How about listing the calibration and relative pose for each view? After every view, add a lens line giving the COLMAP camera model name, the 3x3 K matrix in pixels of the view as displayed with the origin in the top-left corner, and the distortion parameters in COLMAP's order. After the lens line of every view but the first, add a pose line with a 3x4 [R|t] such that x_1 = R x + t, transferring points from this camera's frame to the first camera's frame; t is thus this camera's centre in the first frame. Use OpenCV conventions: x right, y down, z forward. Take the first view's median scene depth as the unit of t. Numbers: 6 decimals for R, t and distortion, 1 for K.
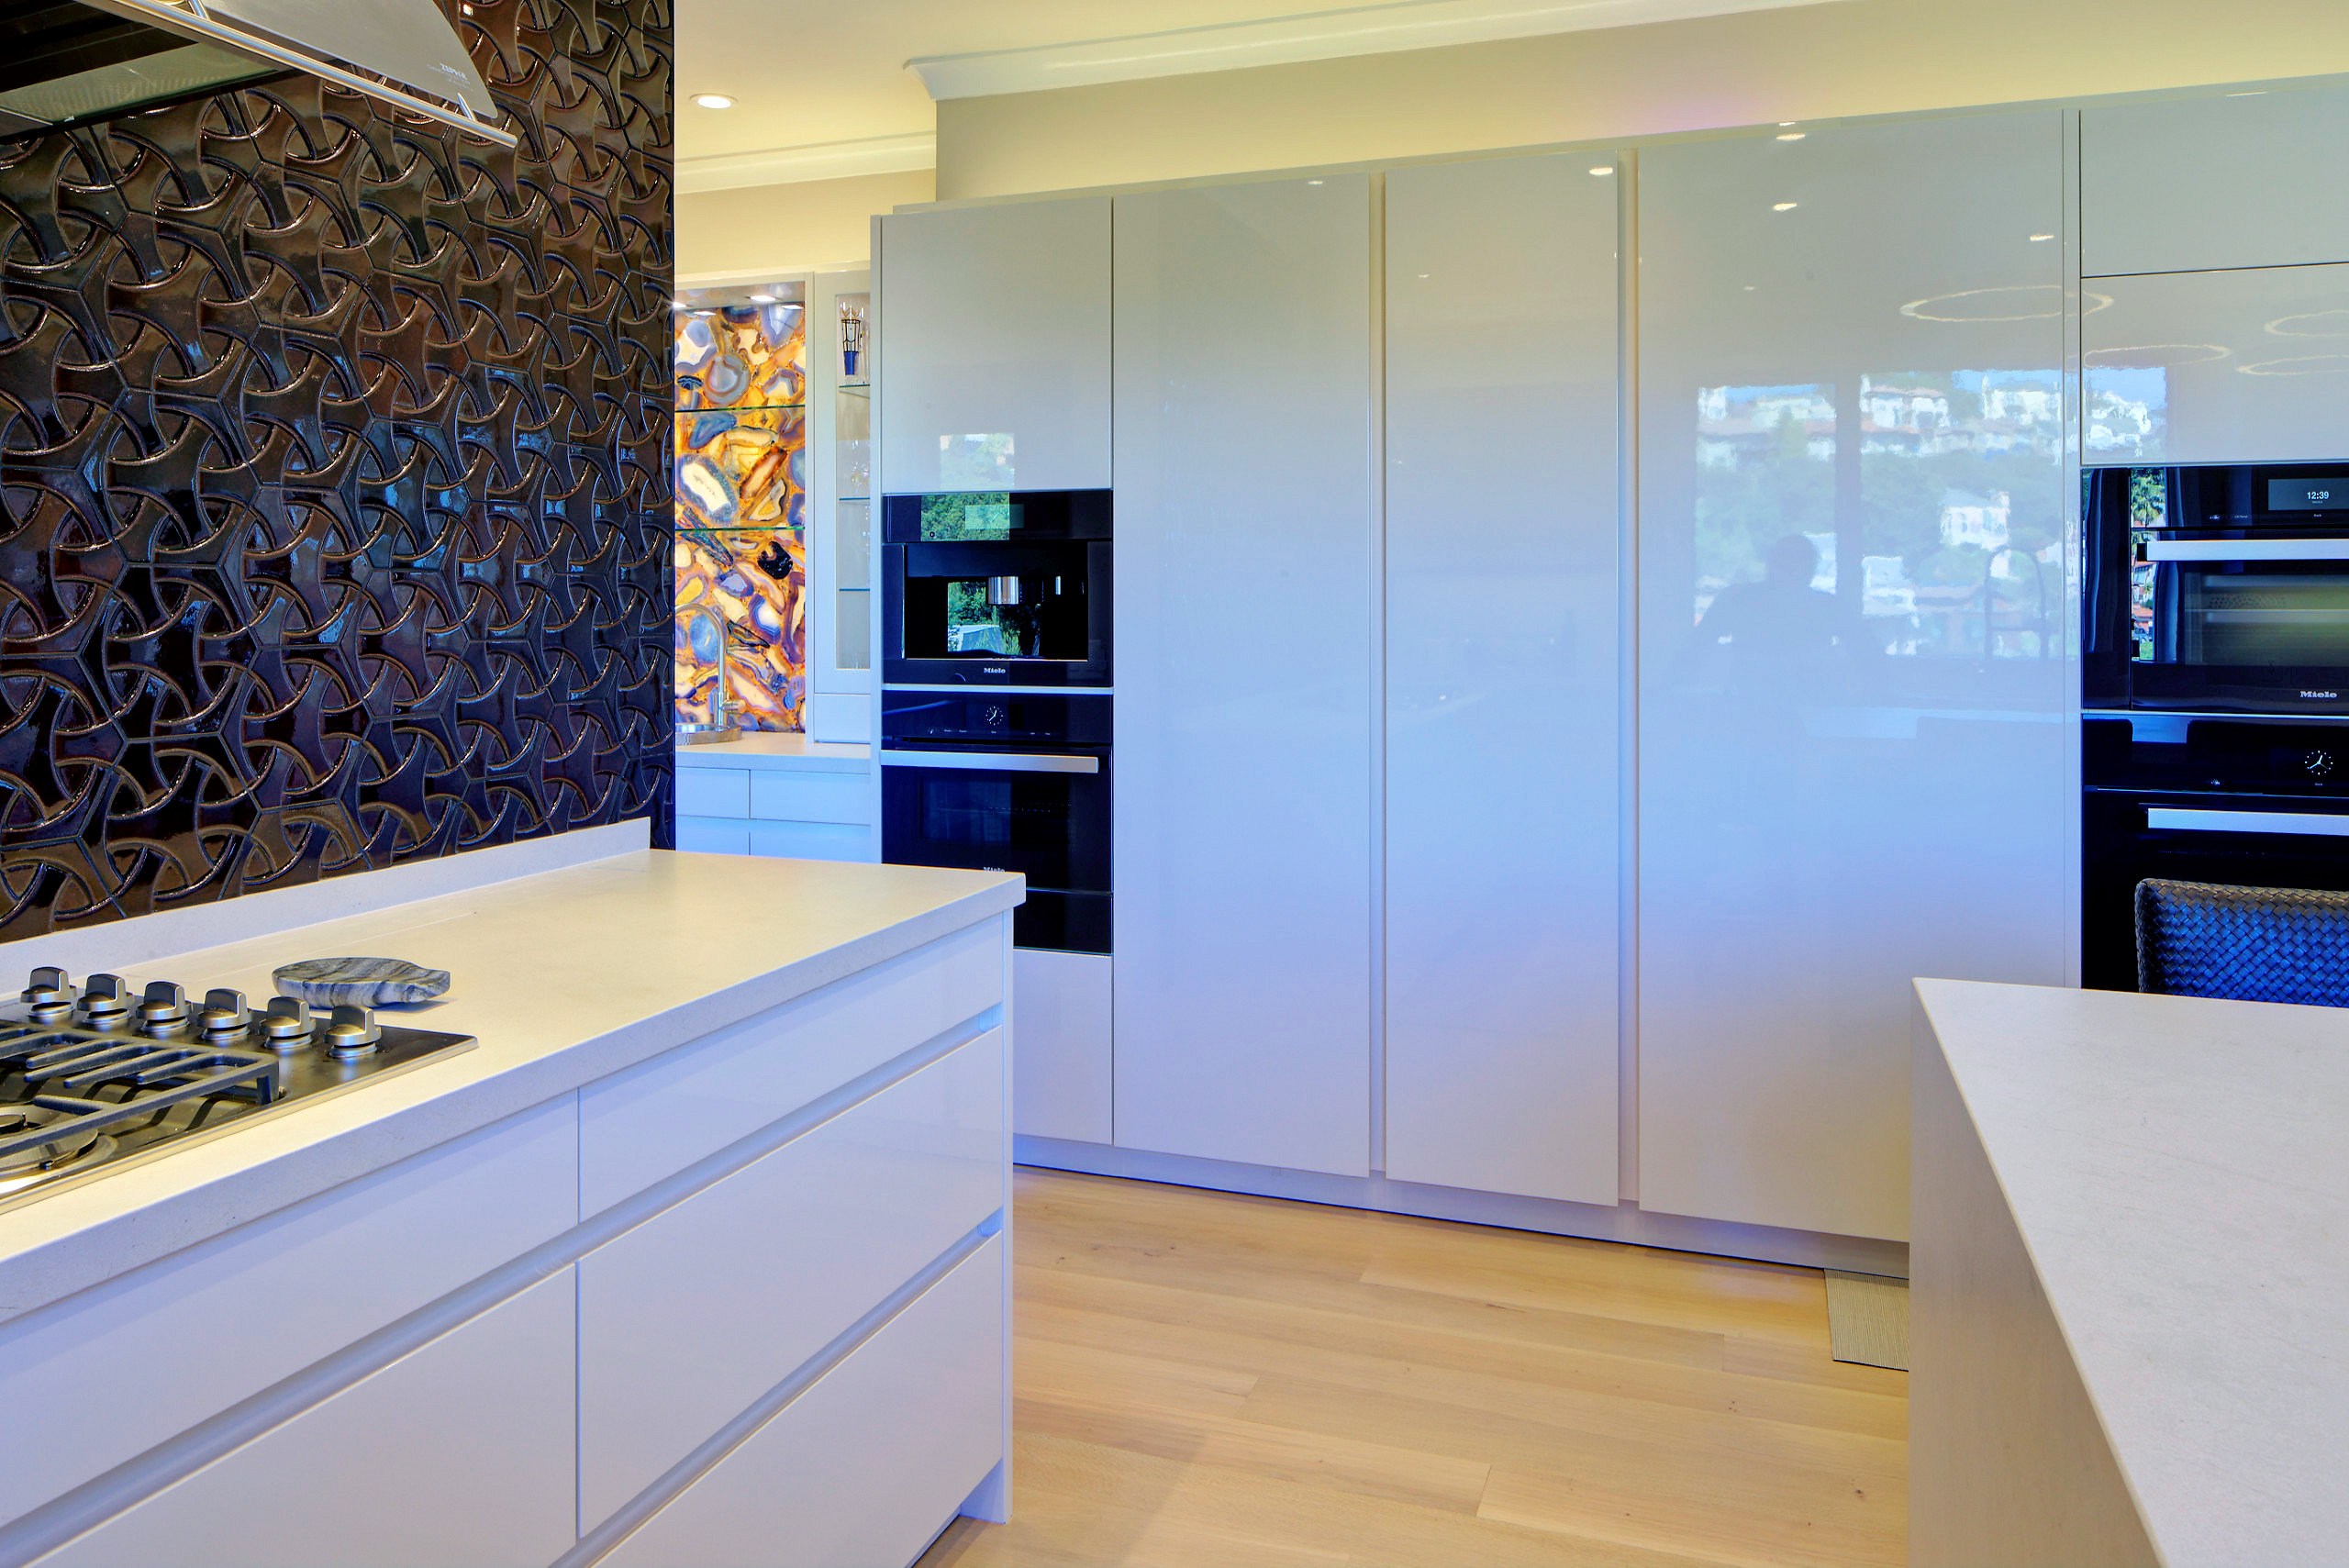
lens RADIAL K [[1604.8, 0, 1174.1], [0, 1604.8, 723.2], [0, 0, 1]] dist [-0.008687, -0.000181]
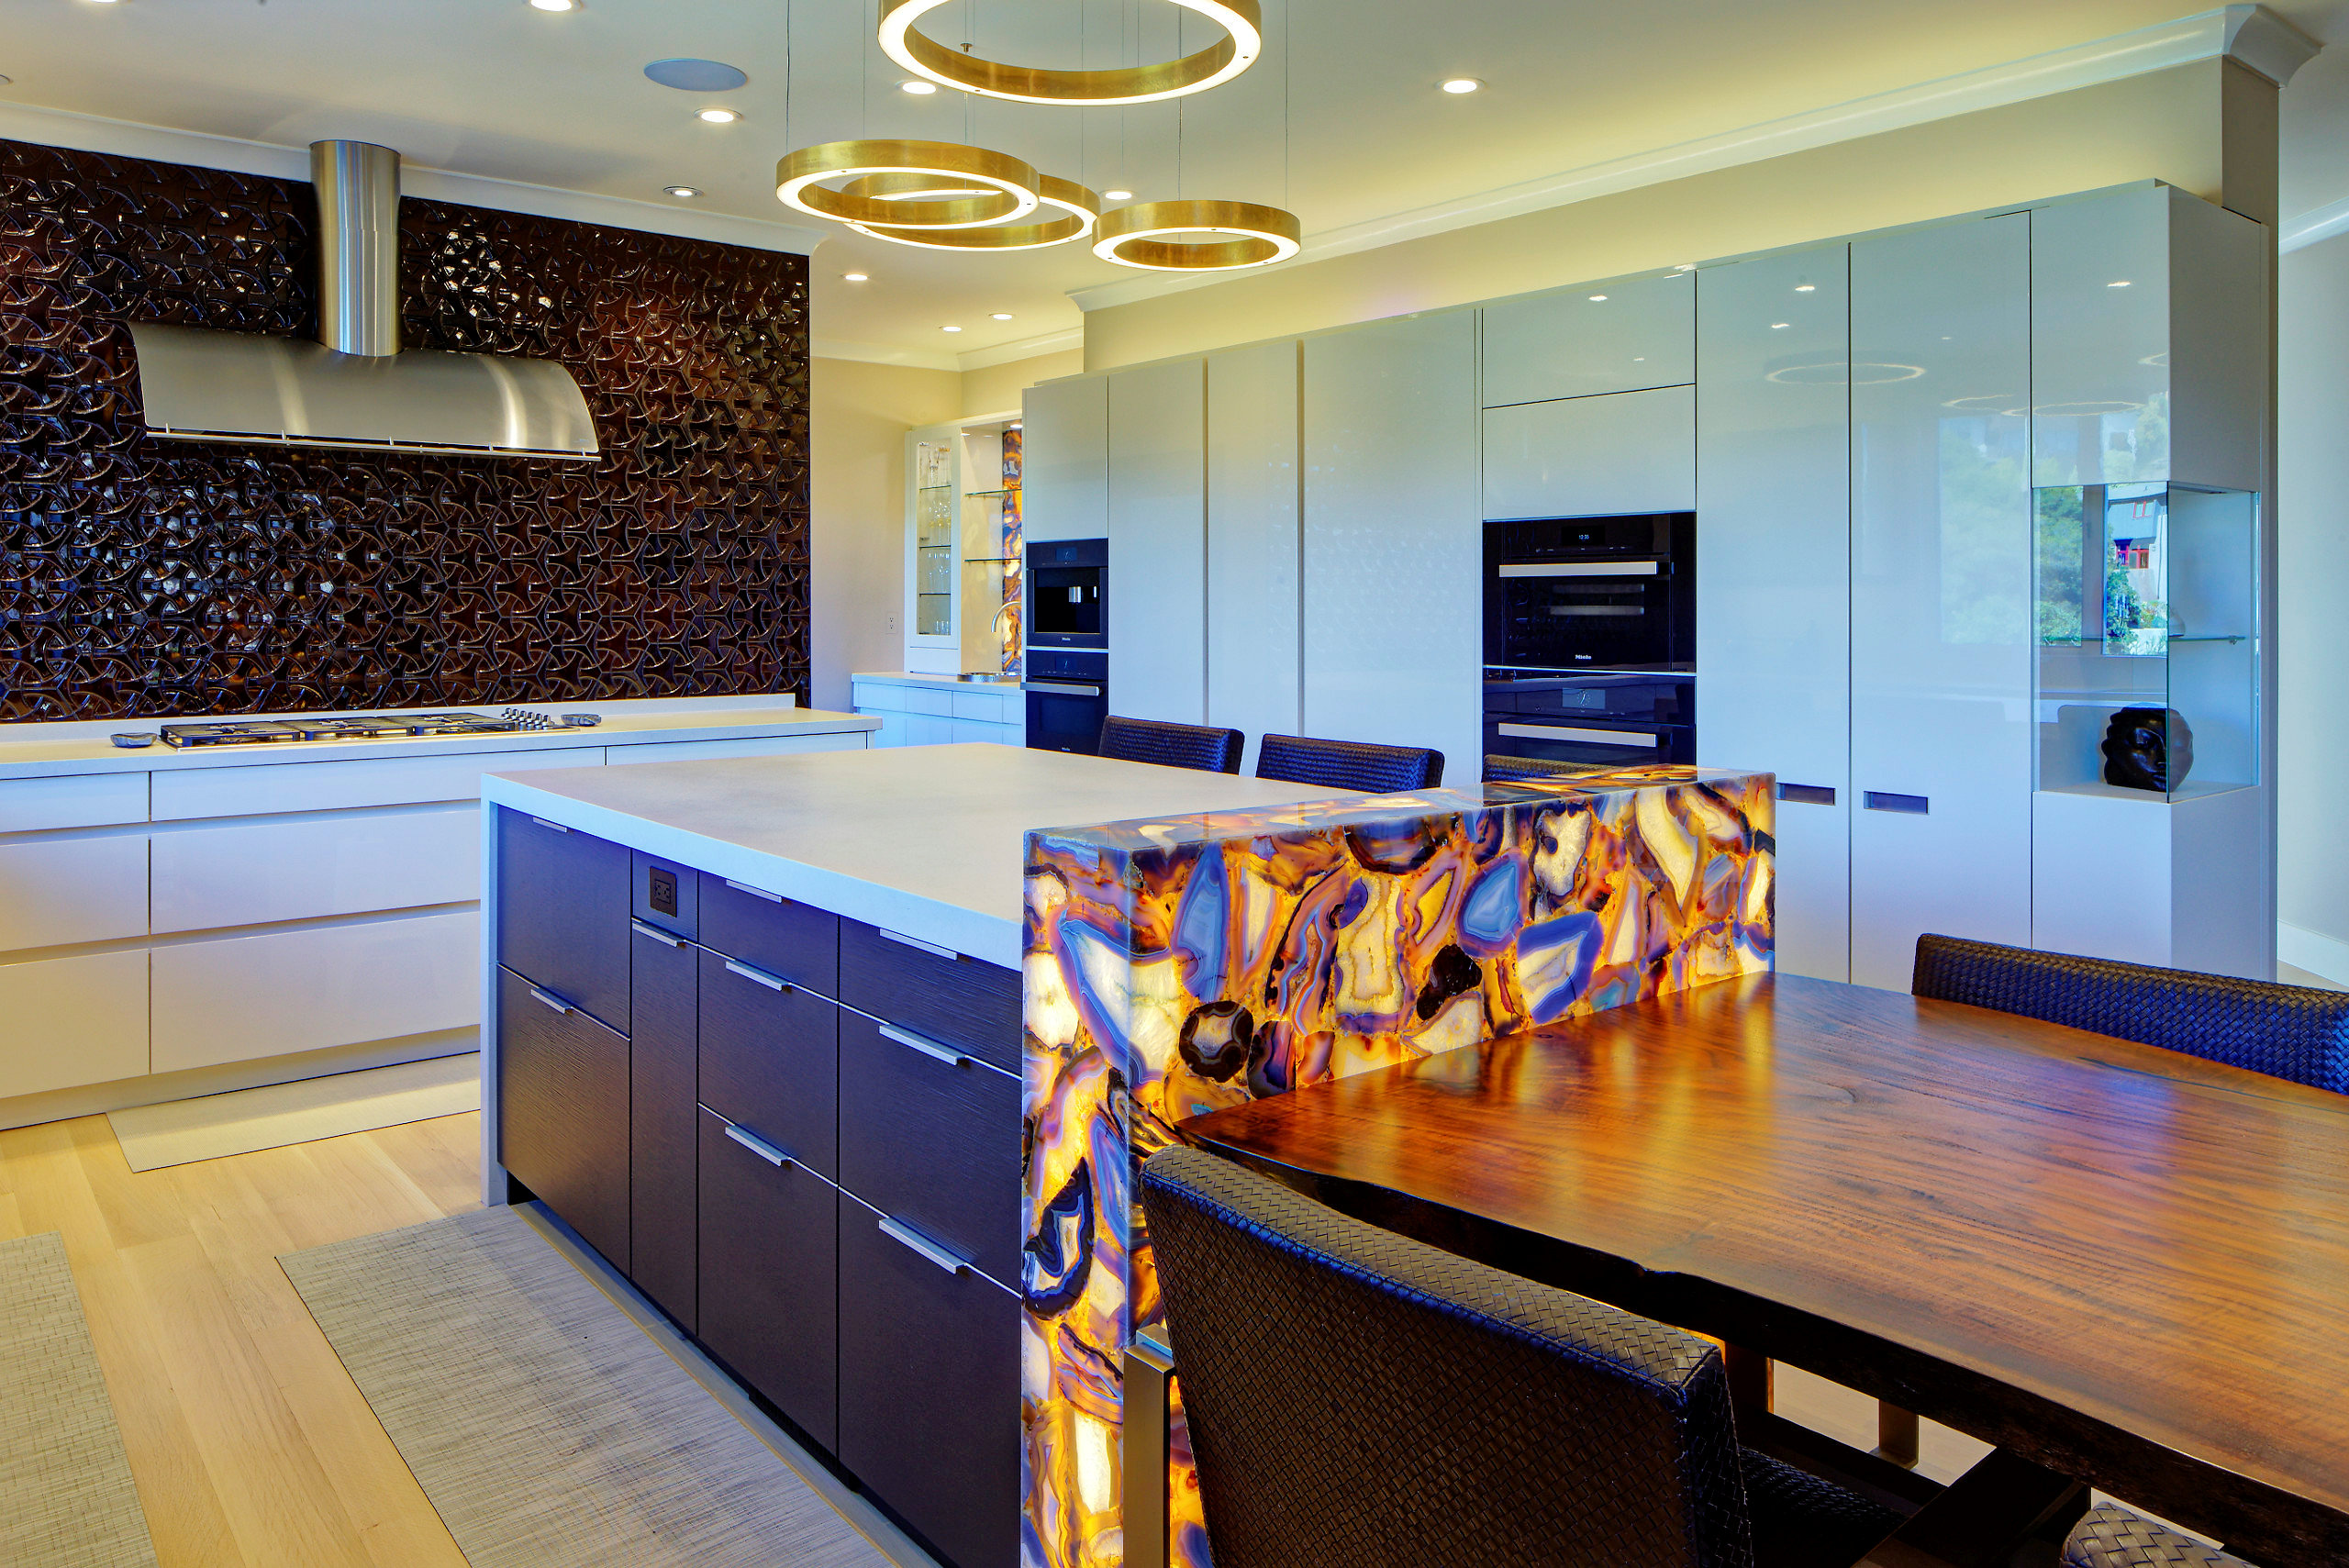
lens RADIAL K [[1604.8, 0, 1174.1], [0, 1604.8, 723.2], [0, 0, 1]] dist [-0.008687, -0.000181]
pose [[0.860310, 0.040928, -0.508125, 0.932697], [-0.043594, 0.999027, 0.006659, 0.045129], [0.507903, 0.016423, 0.861257, -0.493155]]
